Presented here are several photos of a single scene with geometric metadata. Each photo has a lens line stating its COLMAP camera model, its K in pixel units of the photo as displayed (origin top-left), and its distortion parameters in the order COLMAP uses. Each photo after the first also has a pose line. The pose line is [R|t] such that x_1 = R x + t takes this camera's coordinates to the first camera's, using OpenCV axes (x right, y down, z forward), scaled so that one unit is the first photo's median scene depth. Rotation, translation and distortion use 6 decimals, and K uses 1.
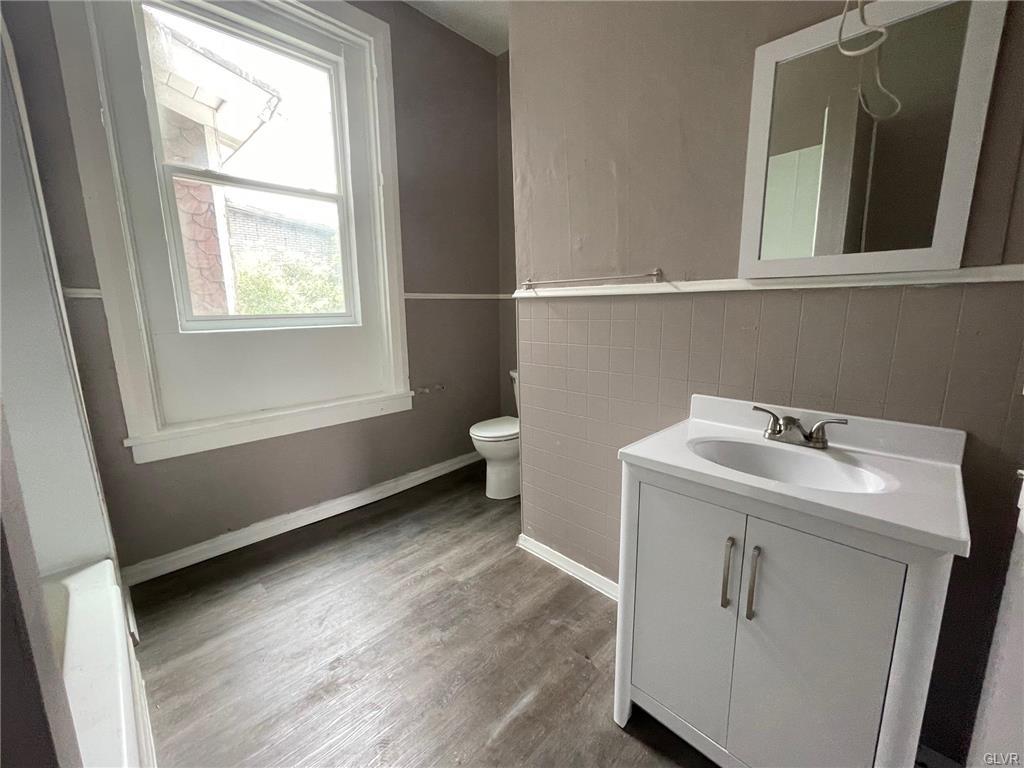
lens RADIAL K [[418.9, 0, 509.9], [0, 418.9, 379.6], [0, 0, 1]] dist [0.001597, 0.000997]
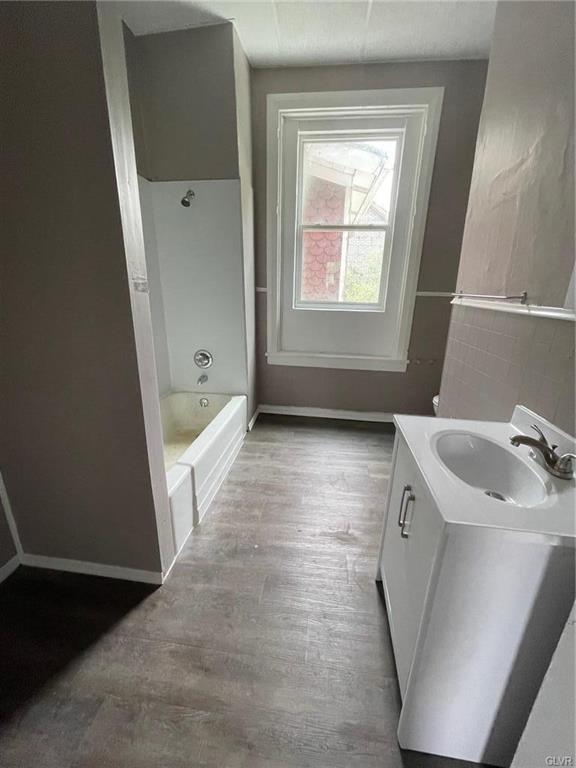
lens RADIAL K [[314.2, 0, 286.8], [0, 314.2, 383.8], [0, 0, 1]] dist [0.001597, 0.000997]
pose [[0.614701, 0.264170, -0.743207, 0.412823], [-0.167000, 0.964475, 0.204694, -0.056238], [0.770879, -0.001710, 0.636980, -0.031506]]
